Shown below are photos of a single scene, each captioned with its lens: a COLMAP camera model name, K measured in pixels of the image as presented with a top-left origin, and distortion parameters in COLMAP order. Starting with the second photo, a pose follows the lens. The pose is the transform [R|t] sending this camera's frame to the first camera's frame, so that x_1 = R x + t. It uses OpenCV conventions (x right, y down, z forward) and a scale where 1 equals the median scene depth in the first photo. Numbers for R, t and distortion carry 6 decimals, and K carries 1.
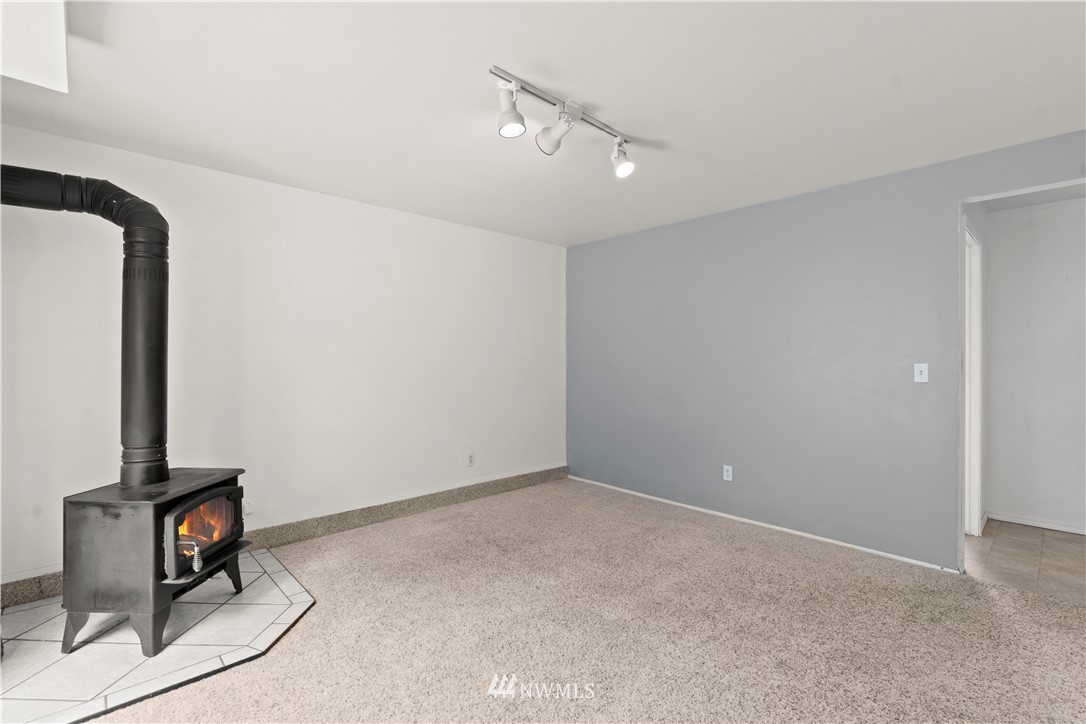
lens RADIAL K [[493.1, 0, 539.4], [0, 493.1, 362.6], [0, 0, 1]] dist [0.010771, -0.000025]
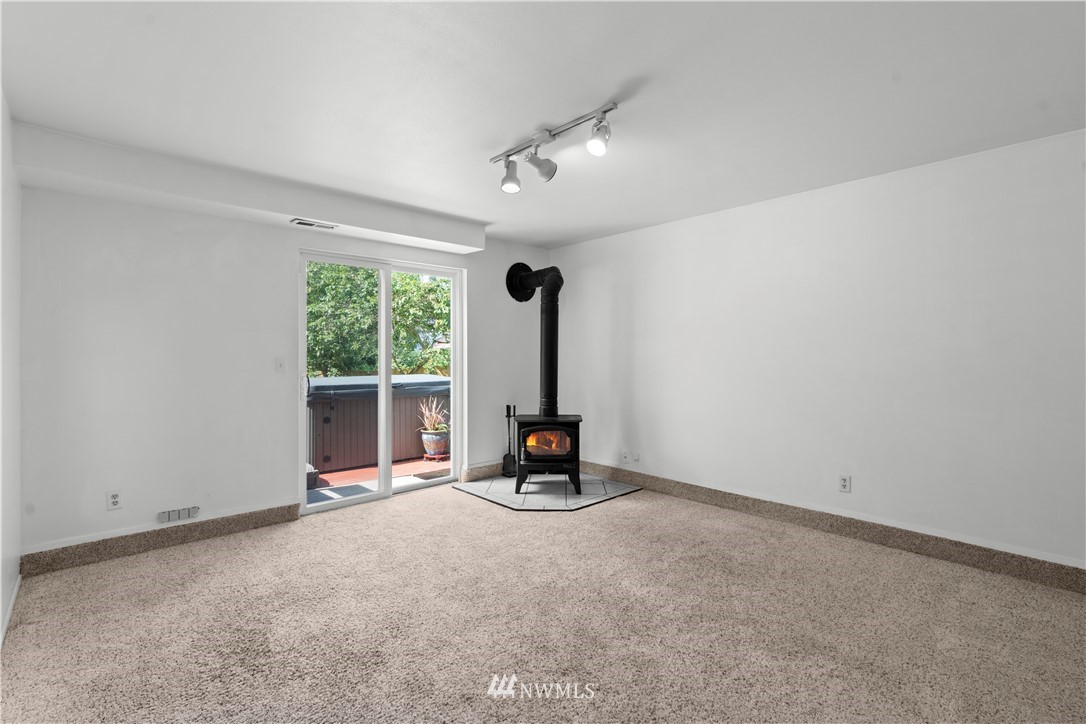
lens RADIAL K [[493.1, 0, 535.9], [0, 493.1, 356.7], [0, 0, 1]] dist [0.010771, -0.000025]
pose [[-0.014639, 0.003521, -0.999887, 0.943749], [-0.001669, 0.999992, 0.003546, -0.005532], [0.999891, 0.001721, -0.014633, 0.778432]]
